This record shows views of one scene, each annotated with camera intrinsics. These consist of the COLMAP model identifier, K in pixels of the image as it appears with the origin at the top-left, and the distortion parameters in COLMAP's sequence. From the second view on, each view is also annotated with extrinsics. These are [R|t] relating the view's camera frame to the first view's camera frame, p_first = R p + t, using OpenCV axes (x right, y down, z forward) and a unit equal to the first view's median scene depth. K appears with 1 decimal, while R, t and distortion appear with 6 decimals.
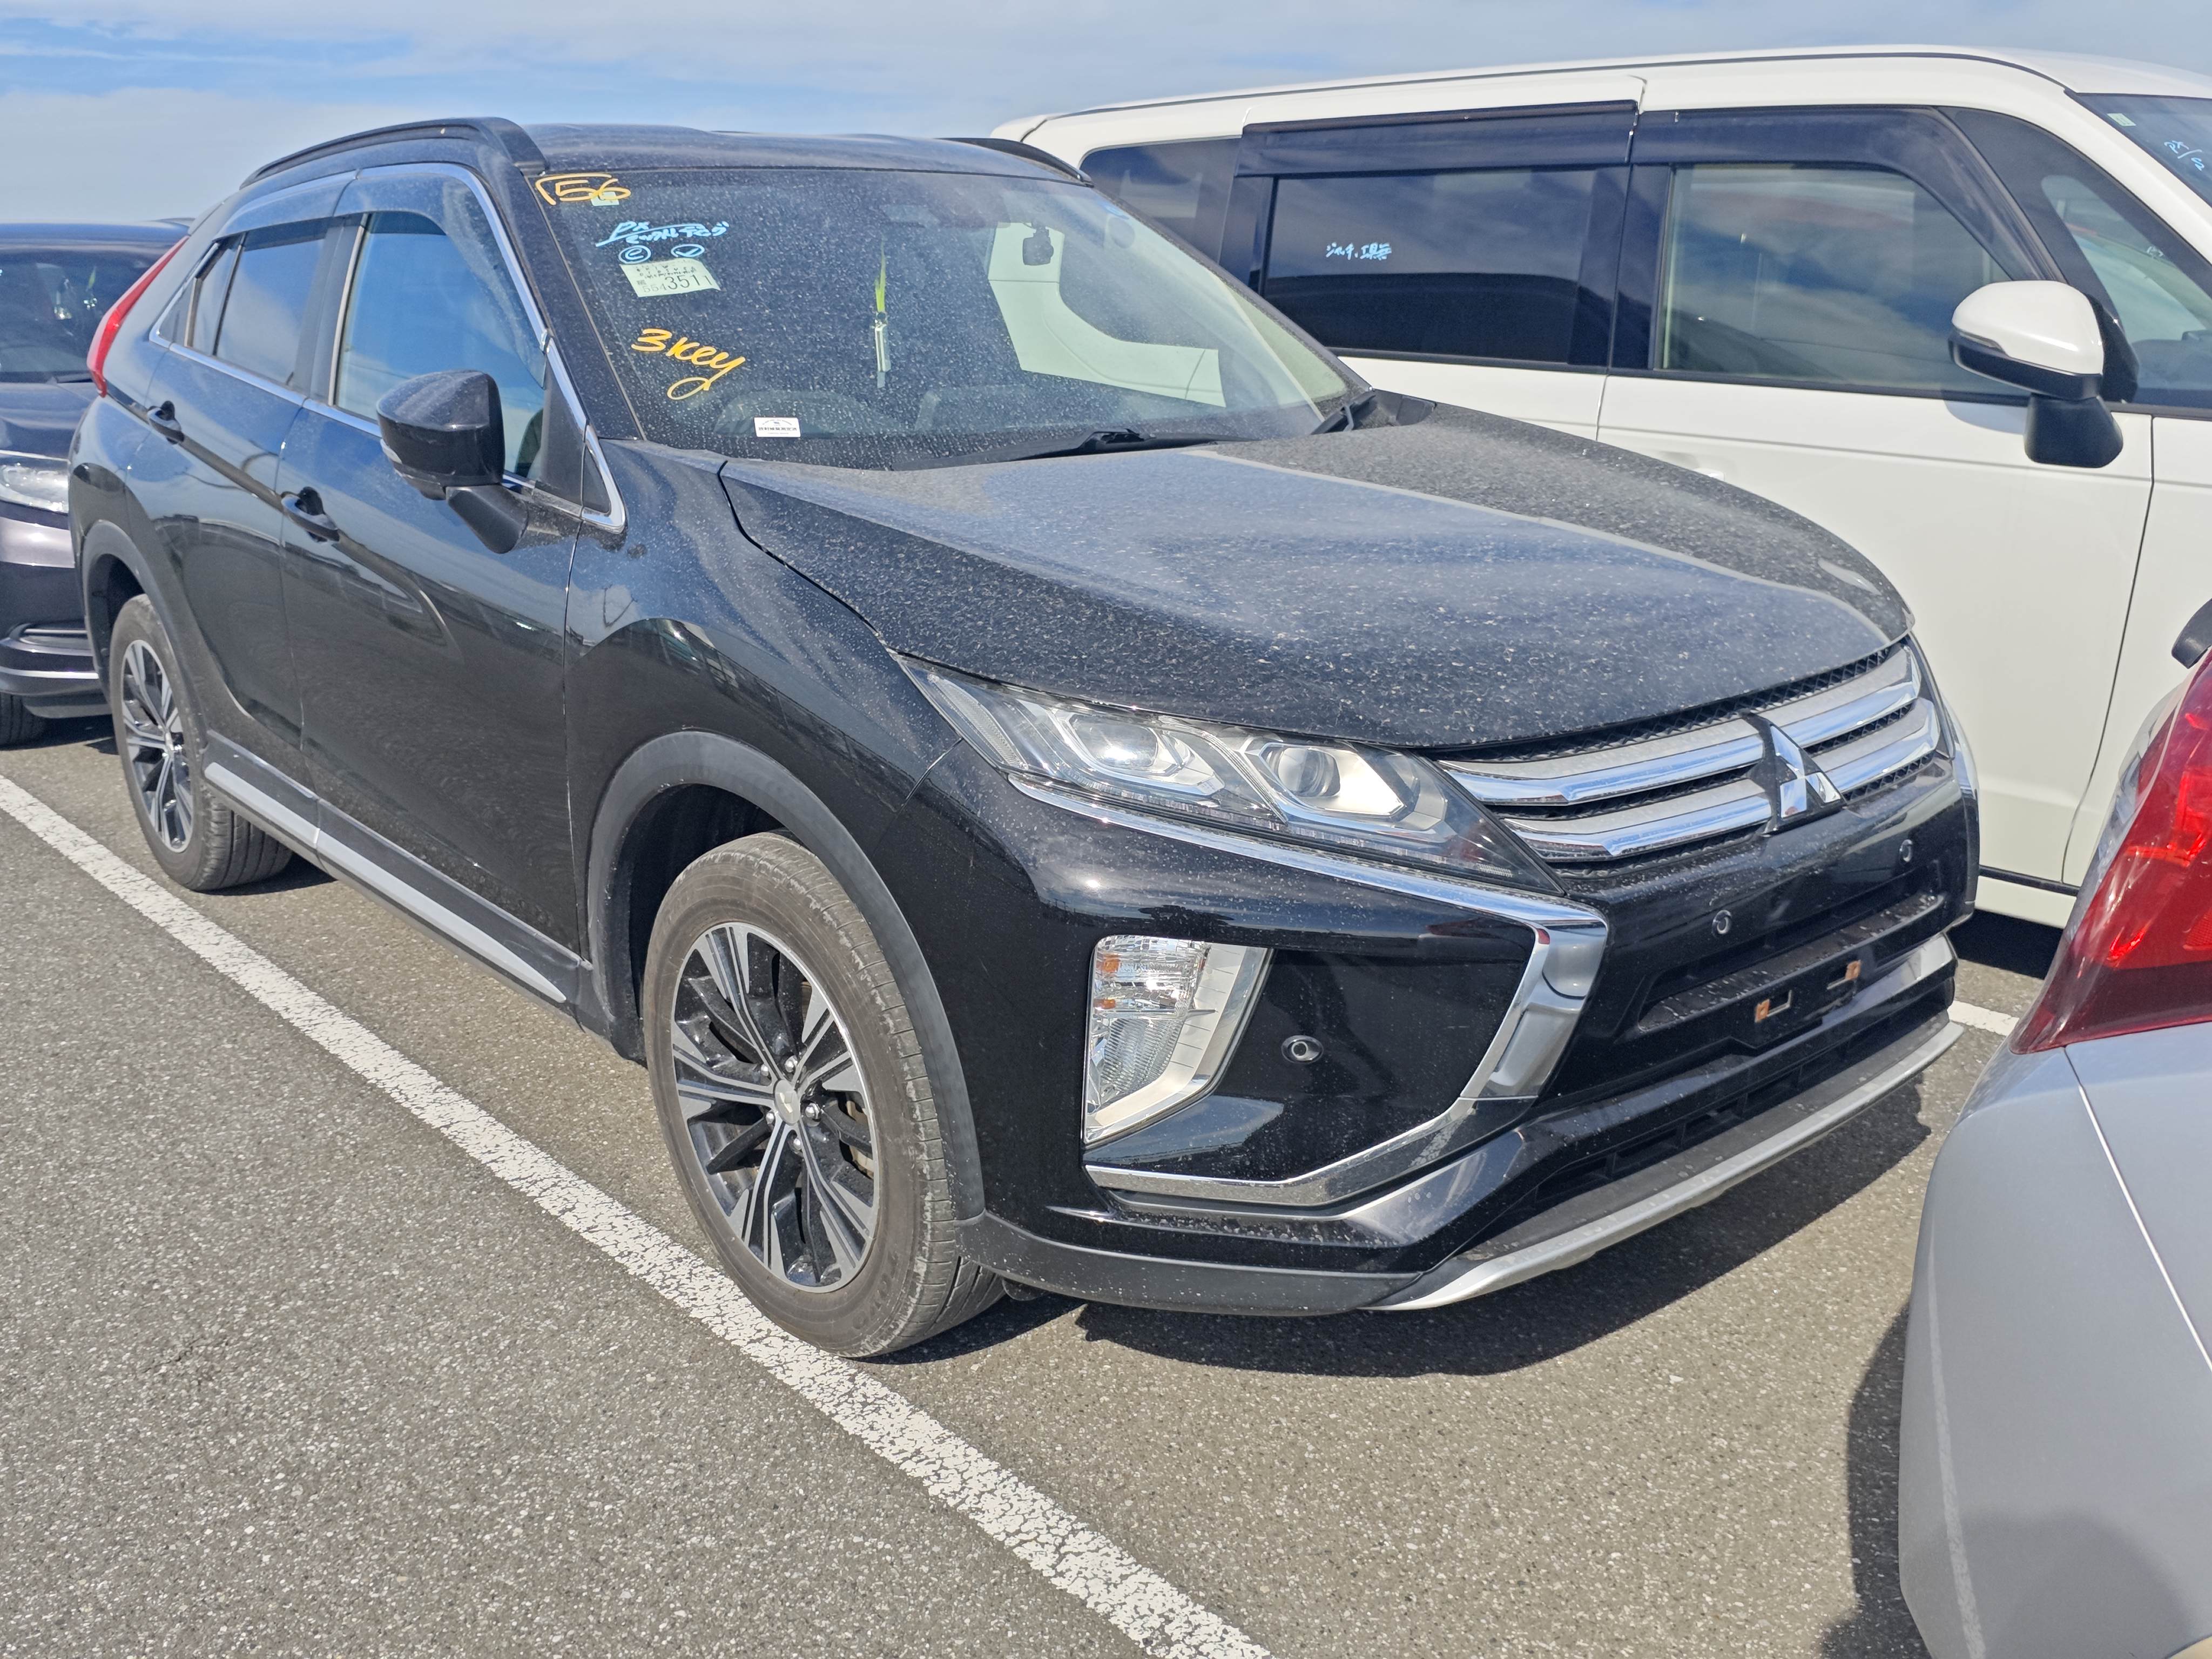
lens RADIAL K [[1852.8, 0, 1097.1], [0, 1852.8, 831.3], [0, 0, 1]] dist [0.040798, -0.063528]
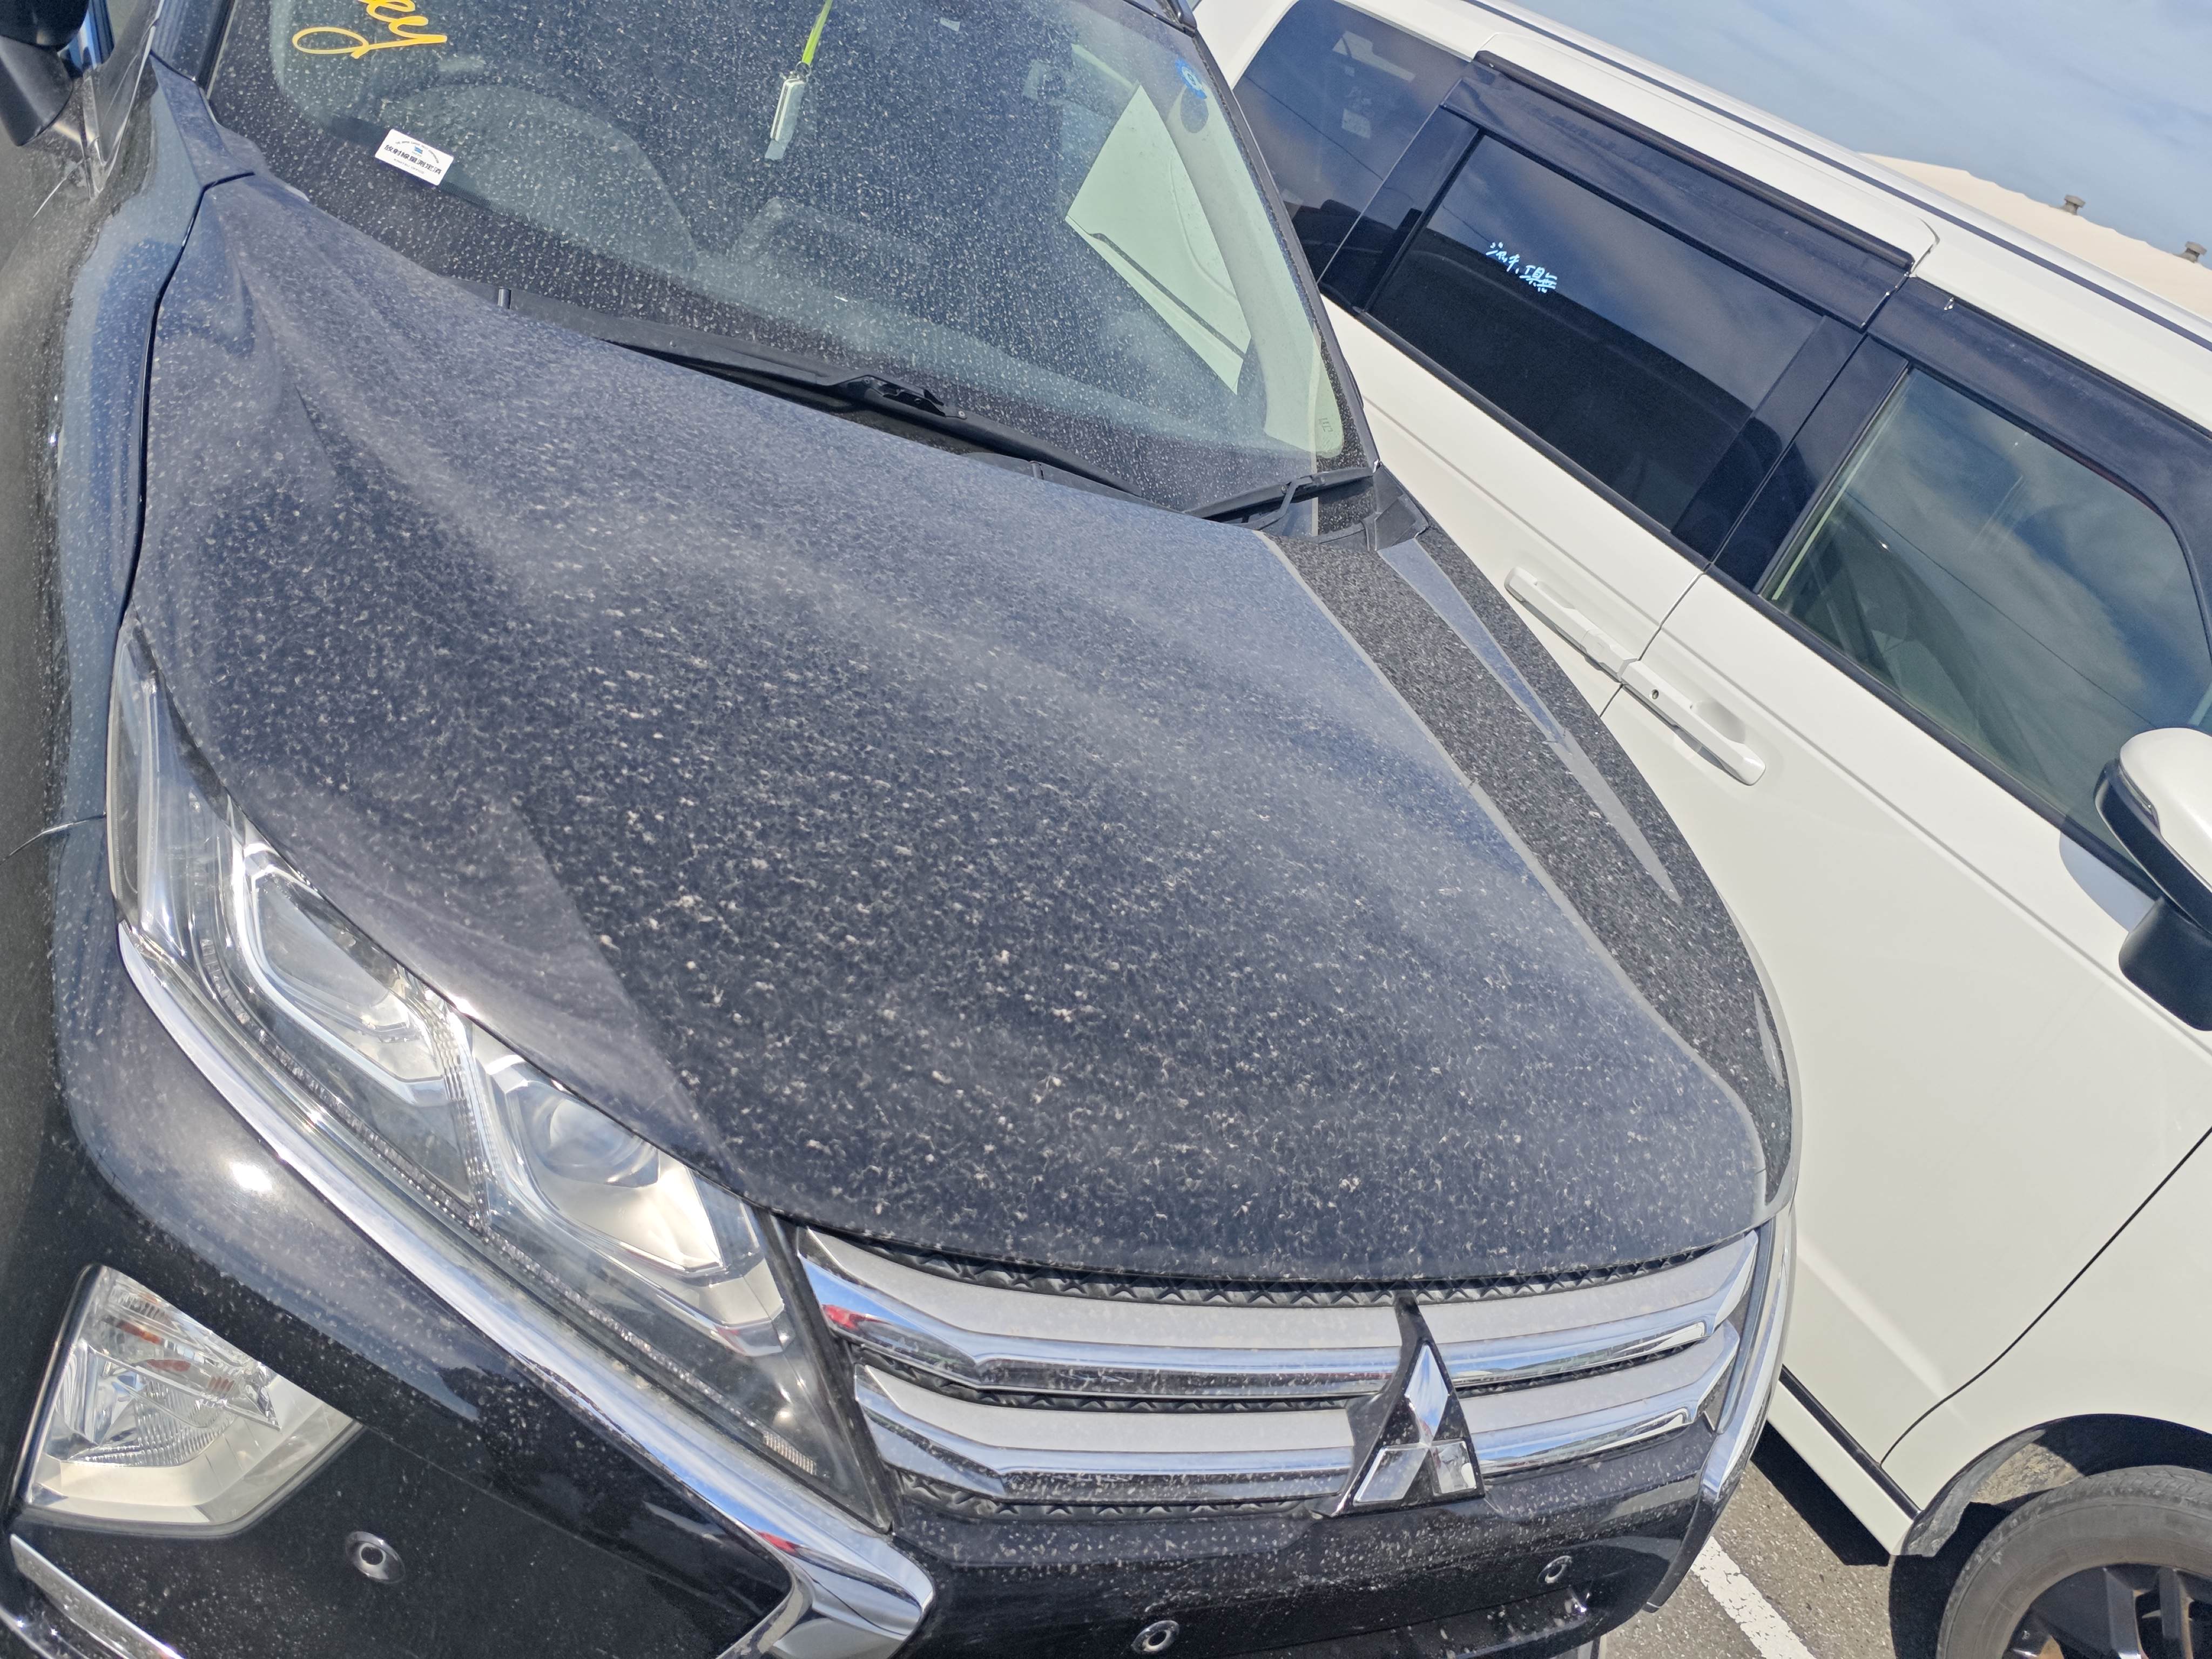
lens RADIAL K [[1852.8, 0, 1111.3], [0, 1852.8, 830.7], [0, 0, 1]] dist [0.040798, -0.063528]
pose [[0.892287, 0.451461, -0.002448, 0.158405], [-0.448334, 0.886718, 0.112816, -0.189381], [0.053103, -0.099567, 0.993613, 0.325619]]
